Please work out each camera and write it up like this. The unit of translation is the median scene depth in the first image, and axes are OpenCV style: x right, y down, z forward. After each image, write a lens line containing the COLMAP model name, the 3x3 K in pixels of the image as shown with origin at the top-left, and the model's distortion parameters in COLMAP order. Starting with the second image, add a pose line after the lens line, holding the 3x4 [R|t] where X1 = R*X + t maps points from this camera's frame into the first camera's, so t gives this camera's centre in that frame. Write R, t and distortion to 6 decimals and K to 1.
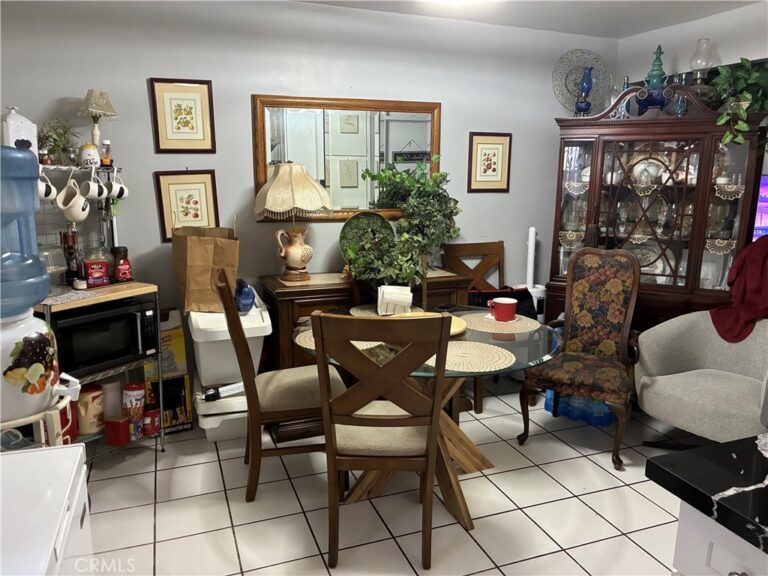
lens RADIAL K [[590.4, 0, 389.1], [0, 590.4, 280.4], [0, 0, 1]] dist [0.023841, -0.004836]
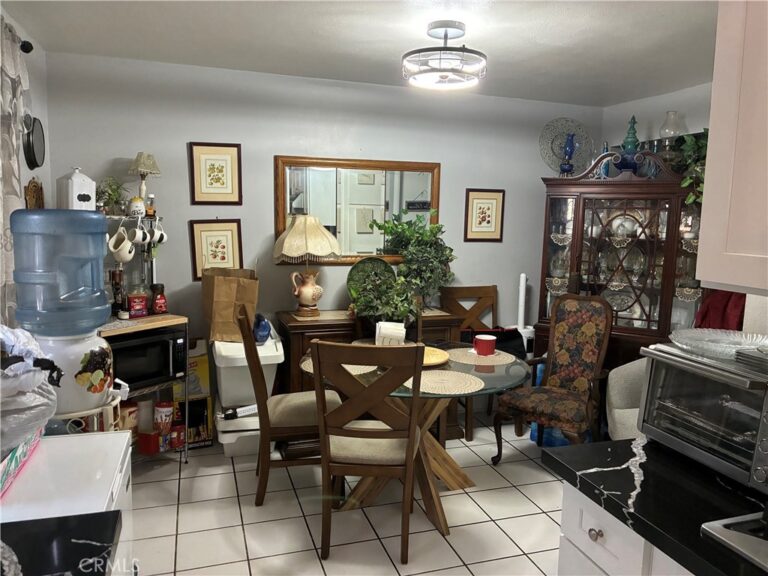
lens RADIAL K [[587.7, 0, 388.5], [0, 587.7, 286.7], [0, 0, 1]] dist [0.040029, -0.037606]
pose [[0.998826, 0.020387, -0.043946, 0.050635], [-0.022974, 0.997984, -0.059170, 0.007193], [0.042651, 0.060110, 0.997280, -0.138623]]
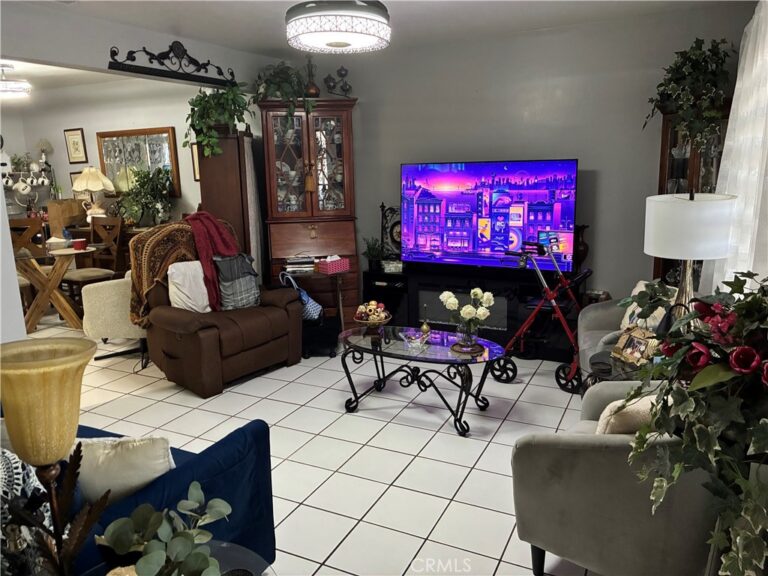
lens RADIAL K [[582.7, 0, 398.4], [0, 582.7, 289.1], [0, 0, 1]] dist [-0.003643, -0.010893]
pose [[0.686596, 0.132275, -0.714905, 2.031173], [-0.100913, 0.991131, 0.086466, -0.068062], [0.720002, 0.012776, 0.693854, 0.406902]]
